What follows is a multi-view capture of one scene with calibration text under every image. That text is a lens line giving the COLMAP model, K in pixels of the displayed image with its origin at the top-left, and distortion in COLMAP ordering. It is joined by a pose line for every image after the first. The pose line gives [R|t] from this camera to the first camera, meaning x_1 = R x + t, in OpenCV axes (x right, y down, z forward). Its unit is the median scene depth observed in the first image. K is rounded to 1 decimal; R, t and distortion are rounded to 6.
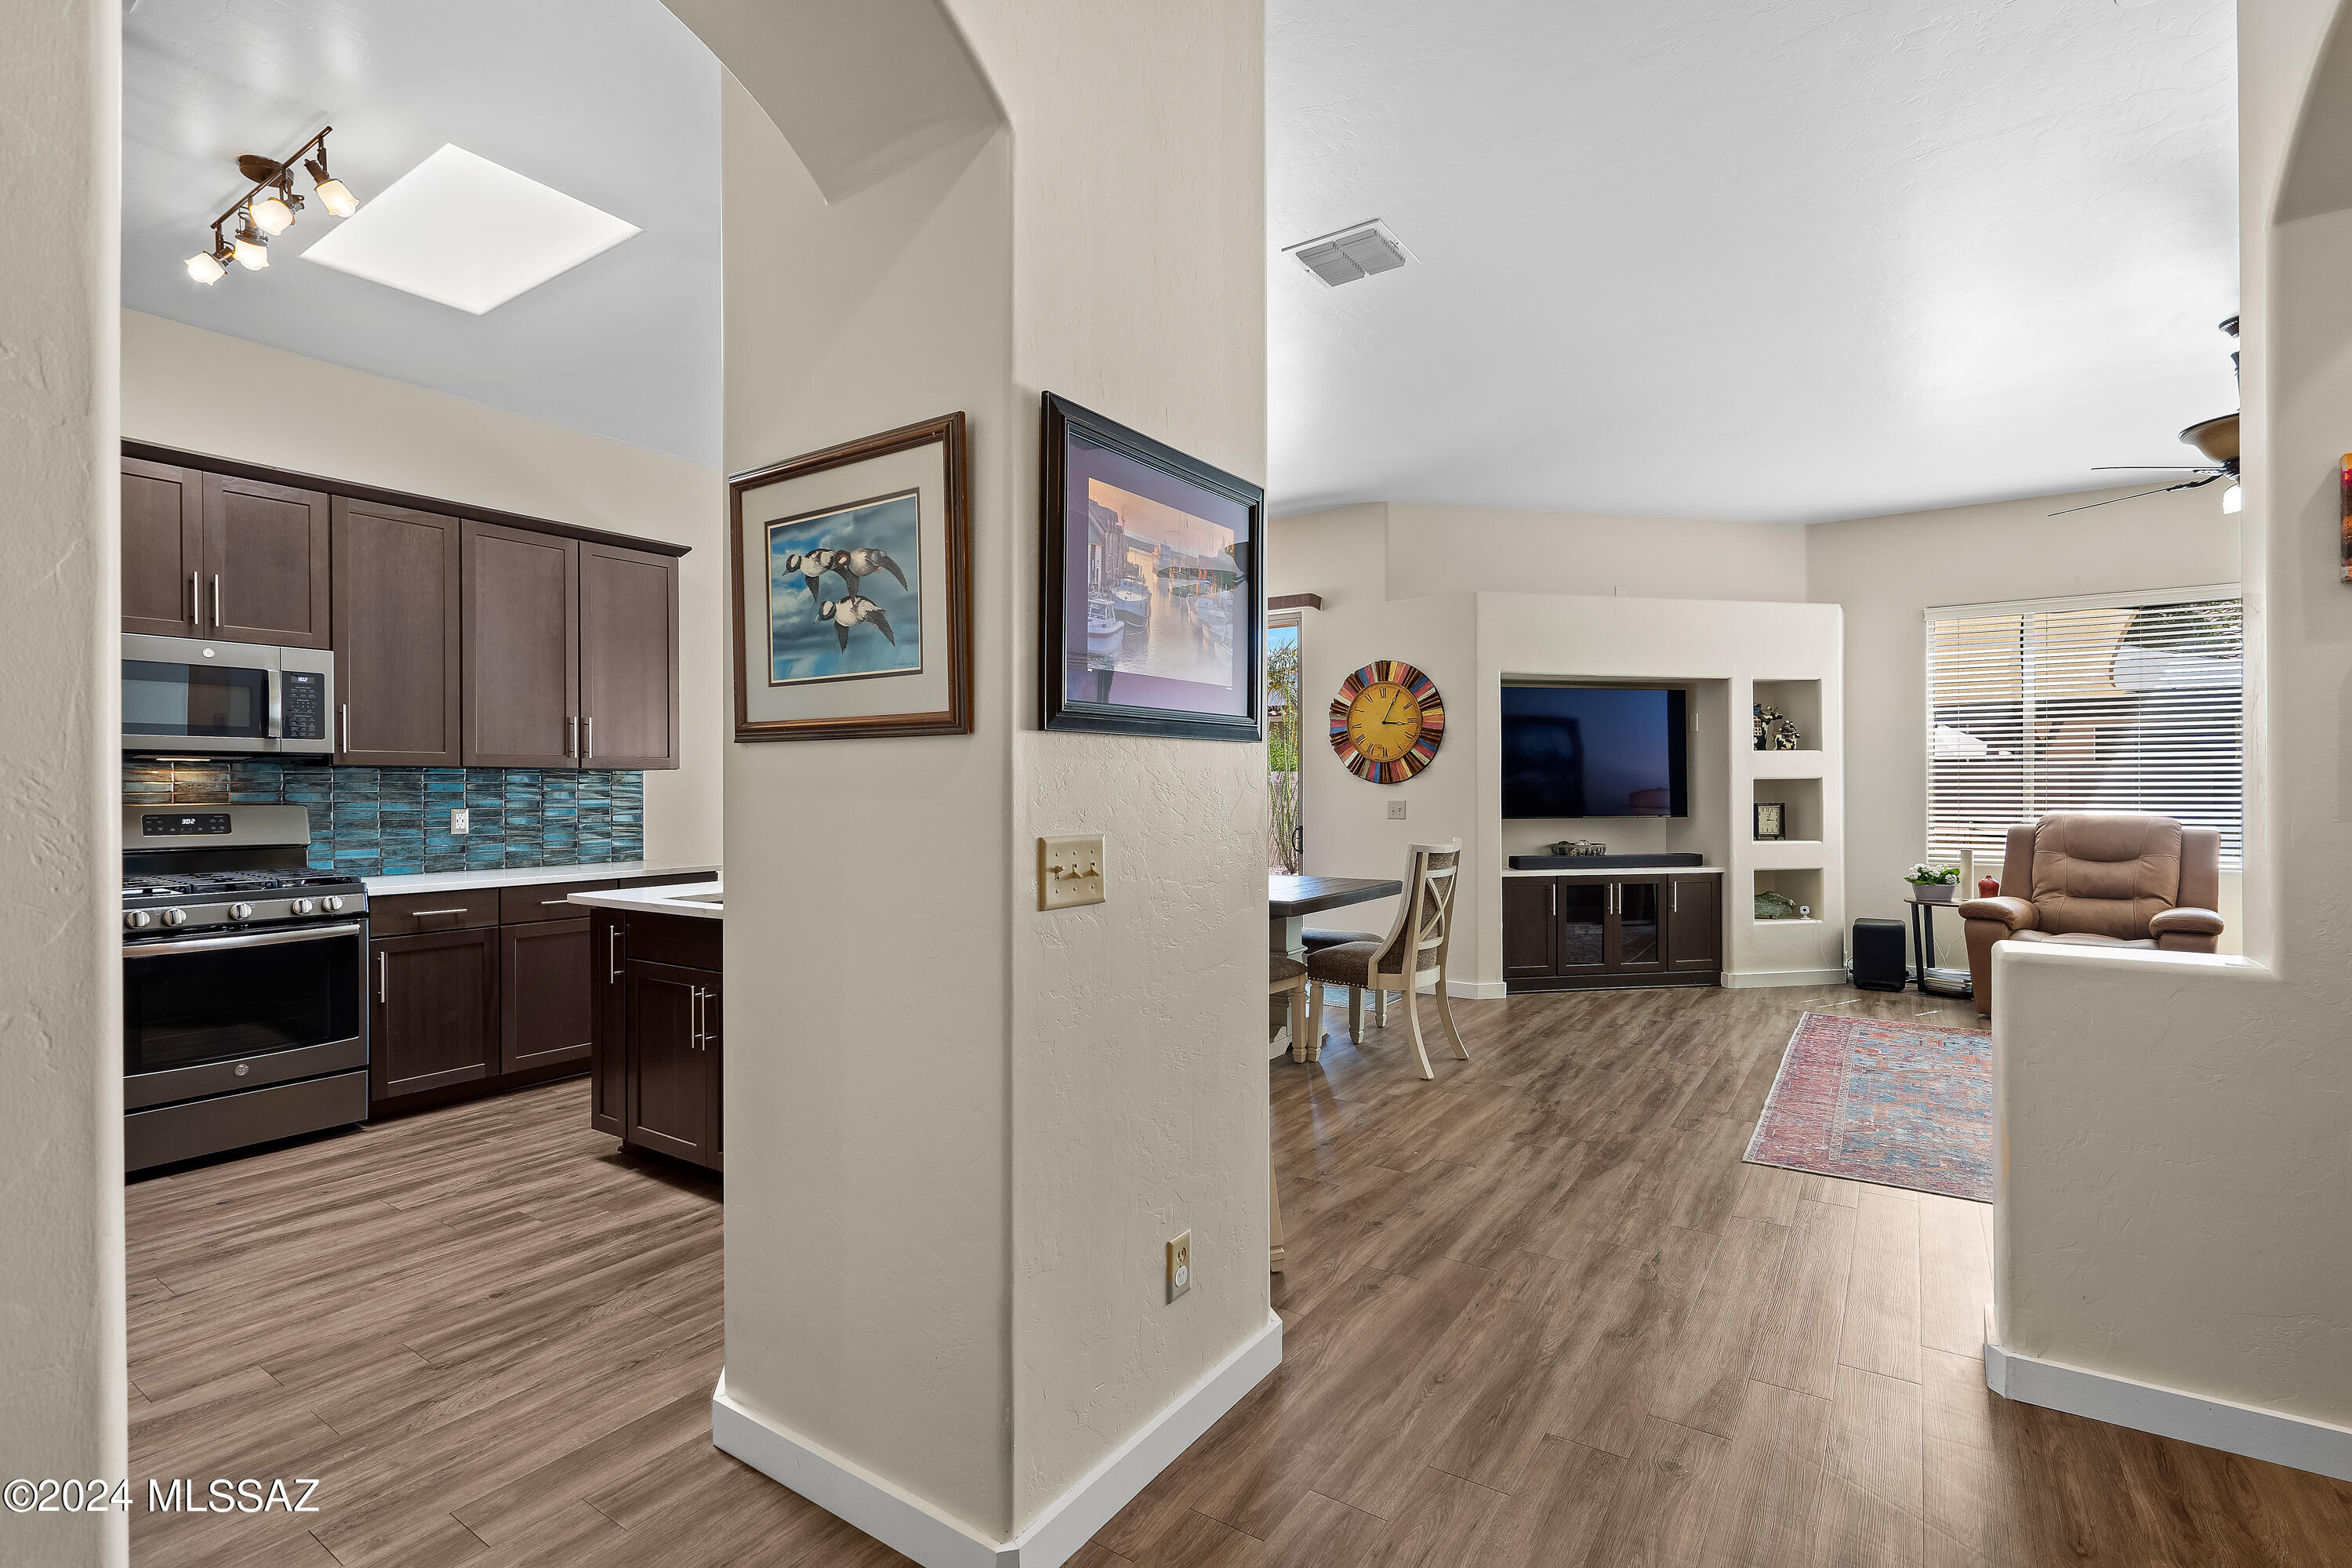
lens RADIAL K [[1093.3, 0, 1181.8], [0, 1093.3, 790.0], [0, 0, 1]] dist [-0.005847, 0.001460]
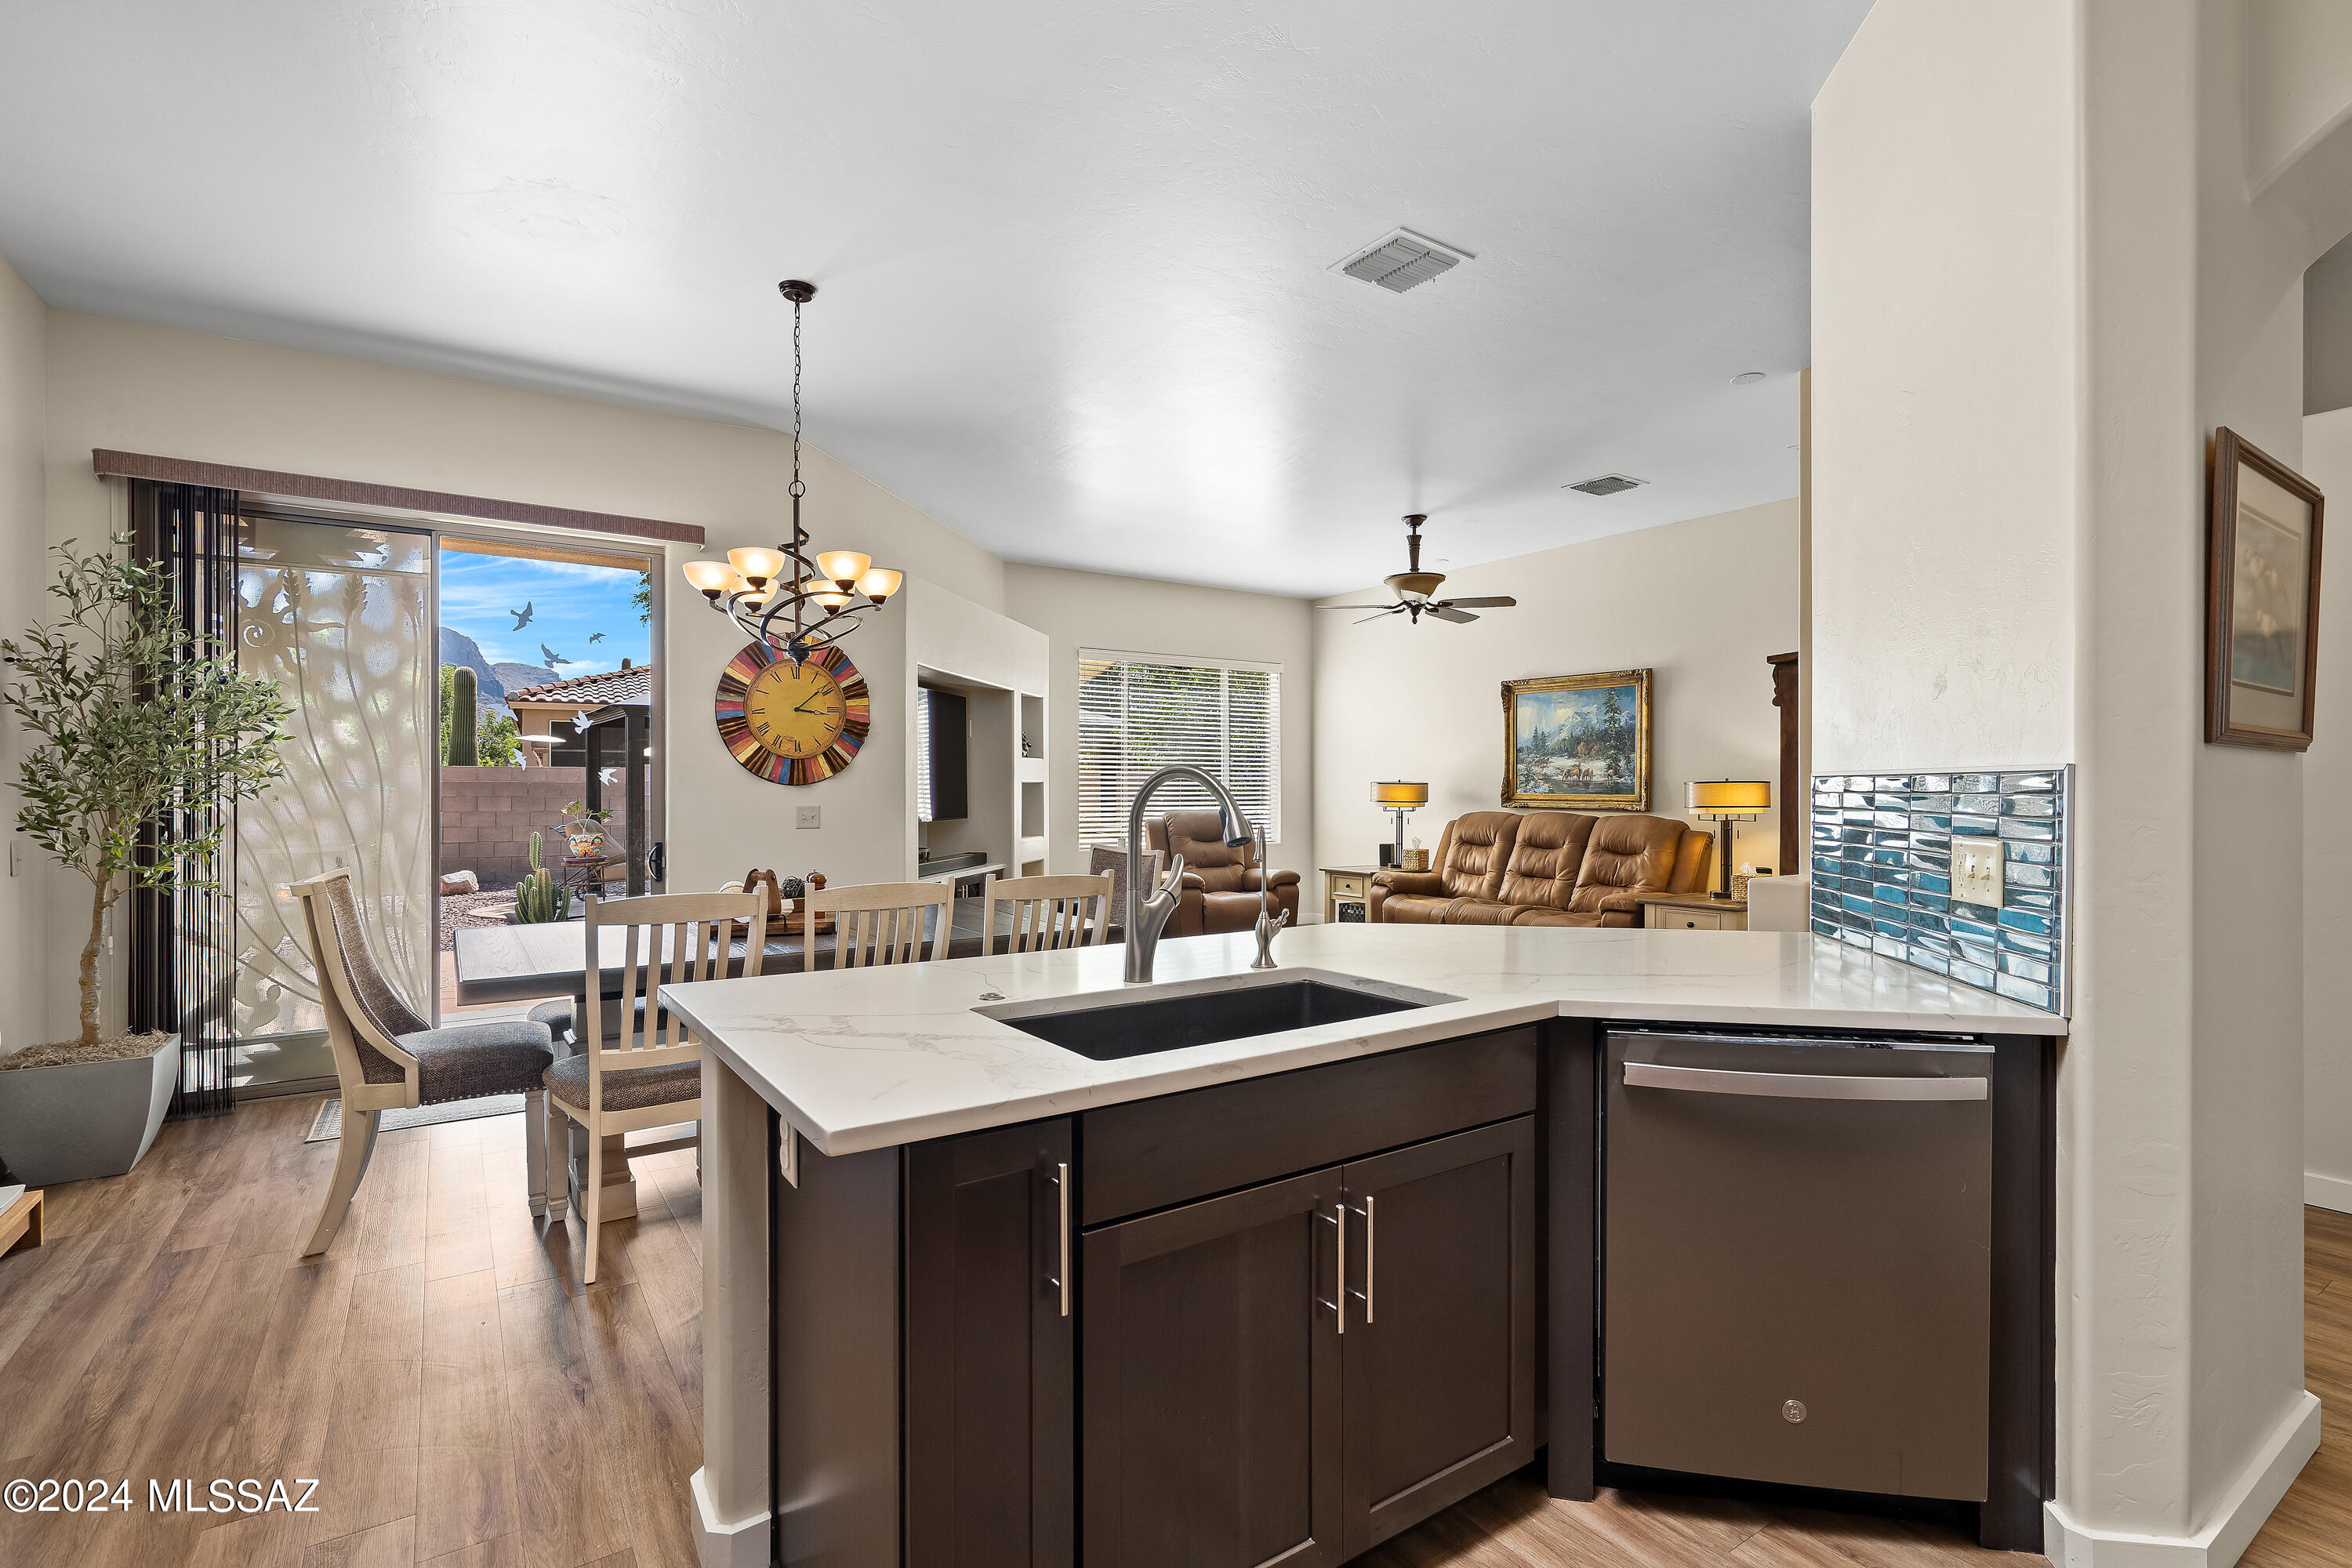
lens RADIAL K [[1093.3, 0, 1180.7], [0, 1093.3, 784.1], [0, 0, 1]] dist [-0.005847, 0.001460]
pose [[0.370983, 0.005989, 0.928620, -0.458327], [-0.000358, 0.999980, -0.006307, -0.001684], [-0.928640, 0.002008, 0.370978, 0.437839]]
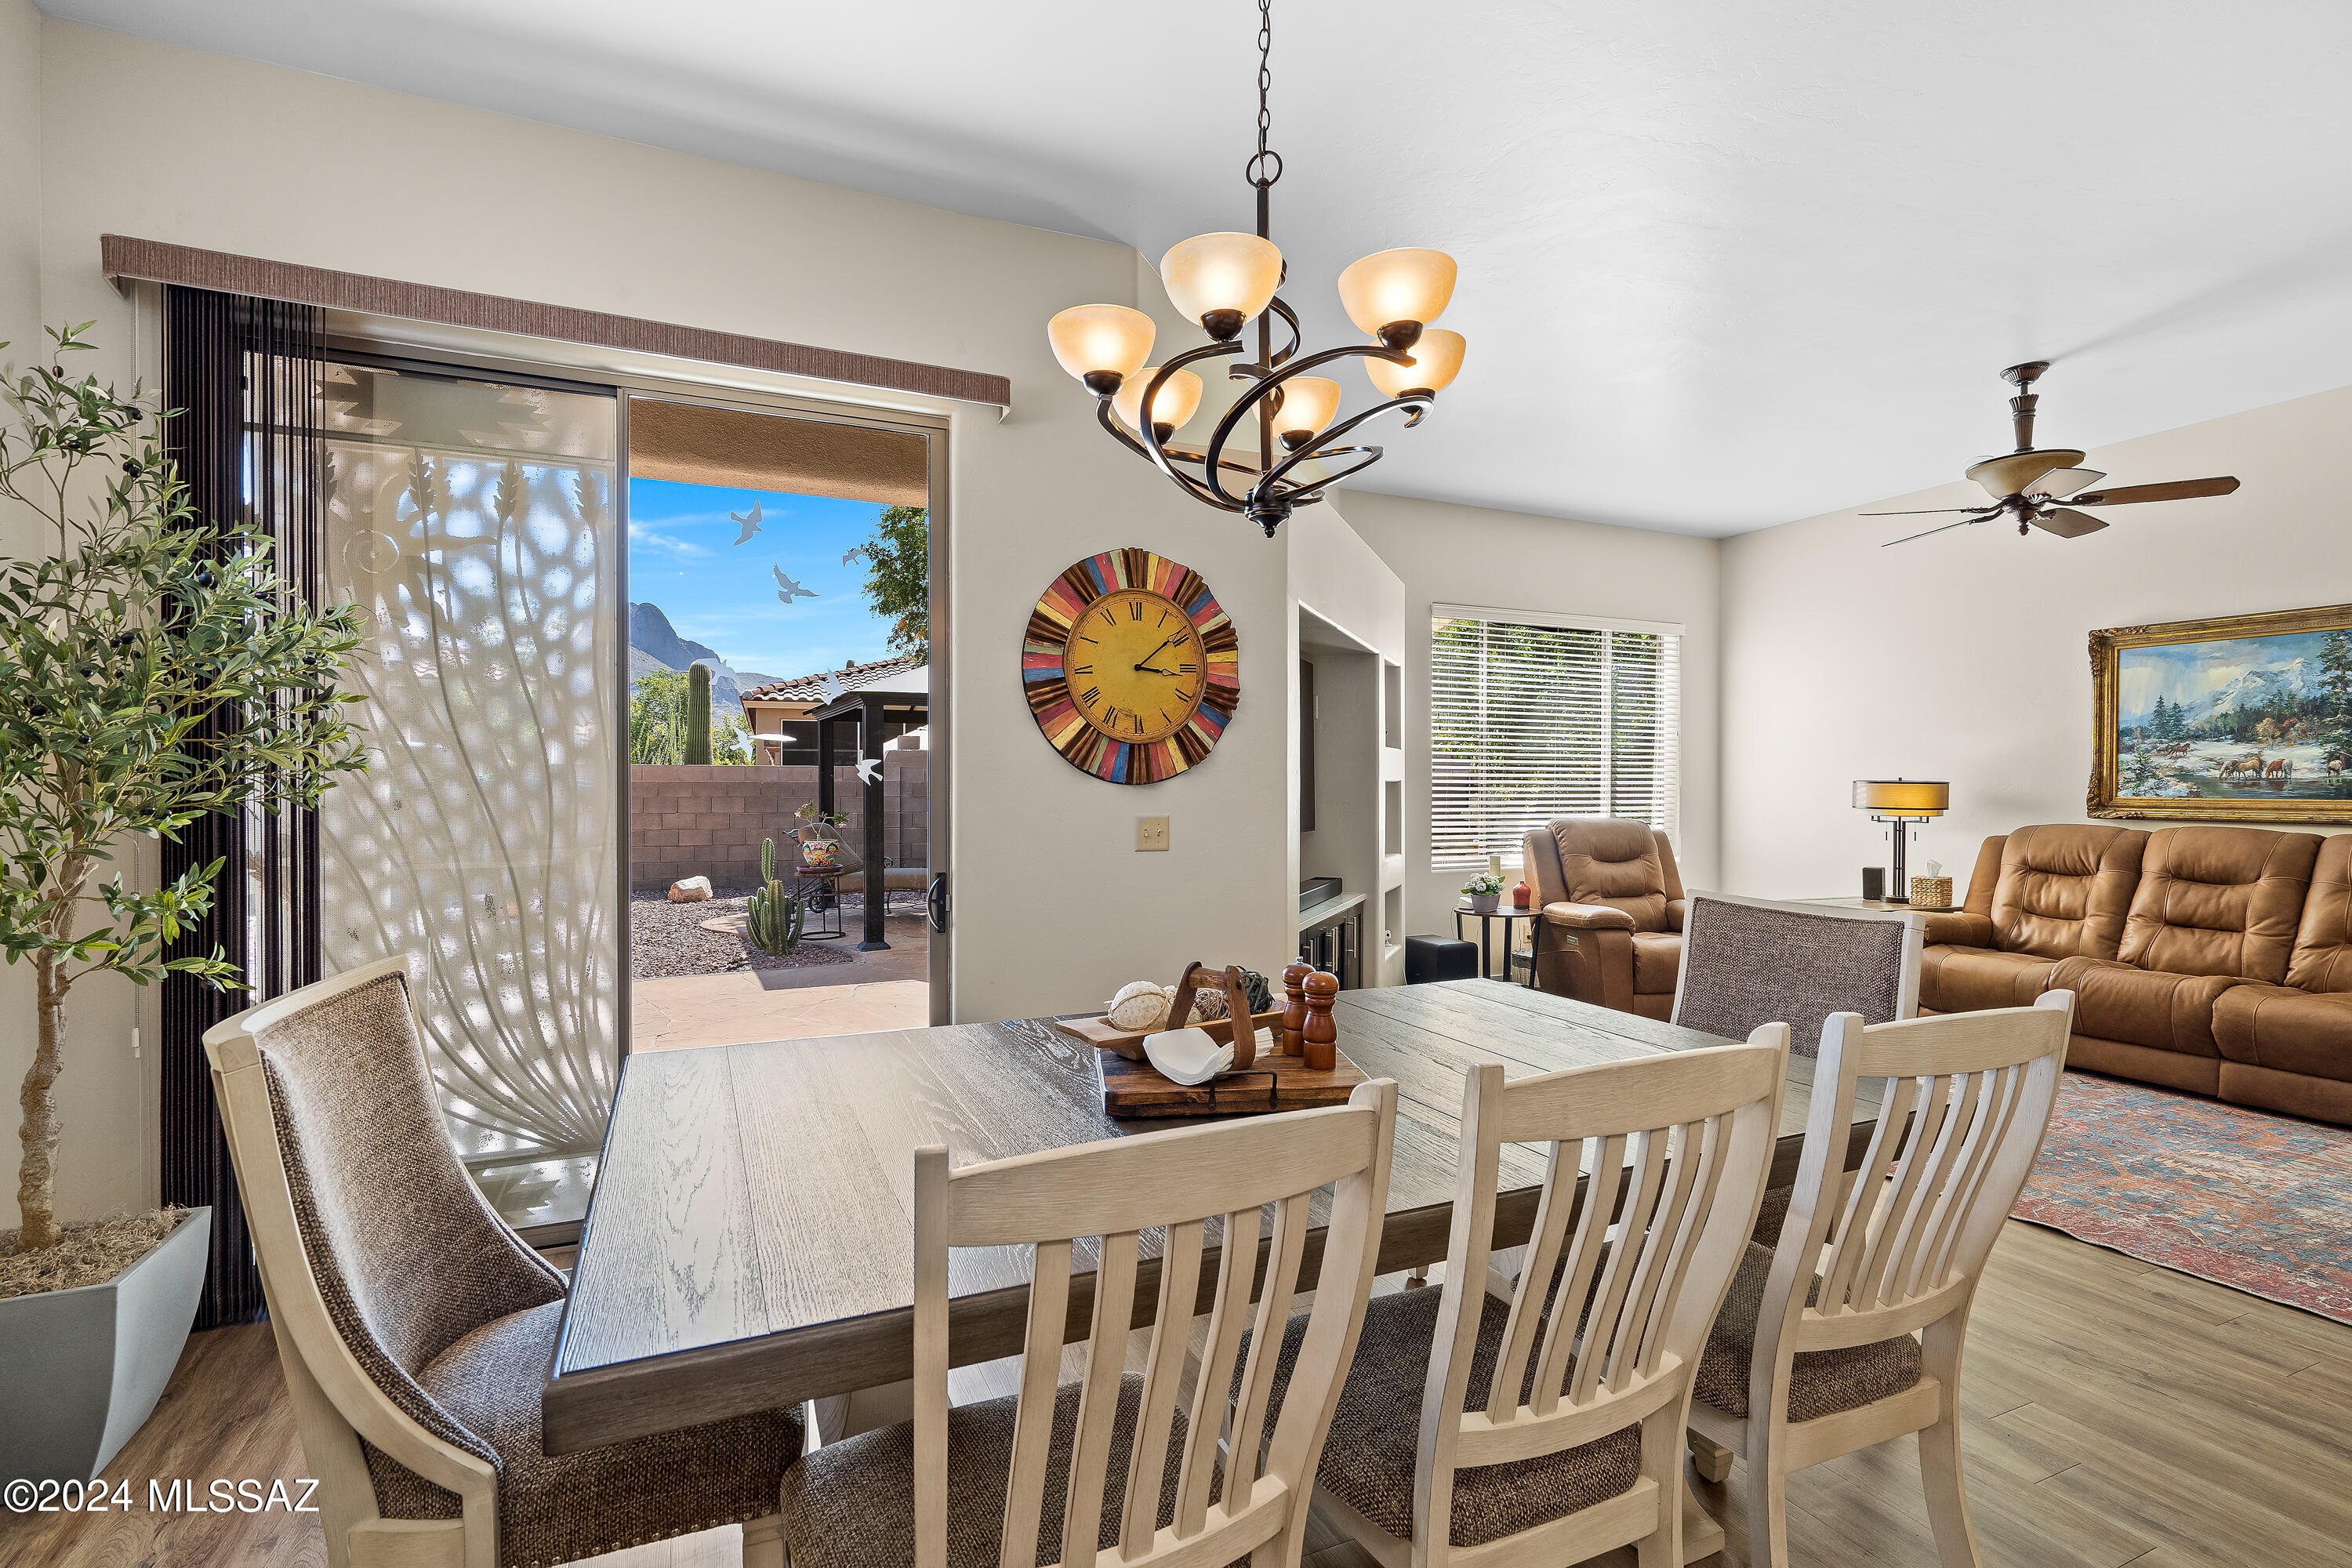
lens RADIAL K [[1093.3, 0, 1177.7], [0, 1093.3, 790.8], [0, 0, 1]] dist [-0.005847, 0.001460]
pose [[0.527259, 0.001049, 0.849704, -0.249348], [-0.001428, 0.999999, -0.000348, -0.002540], [-0.849703, -0.001030, 0.527260, 0.707773]]
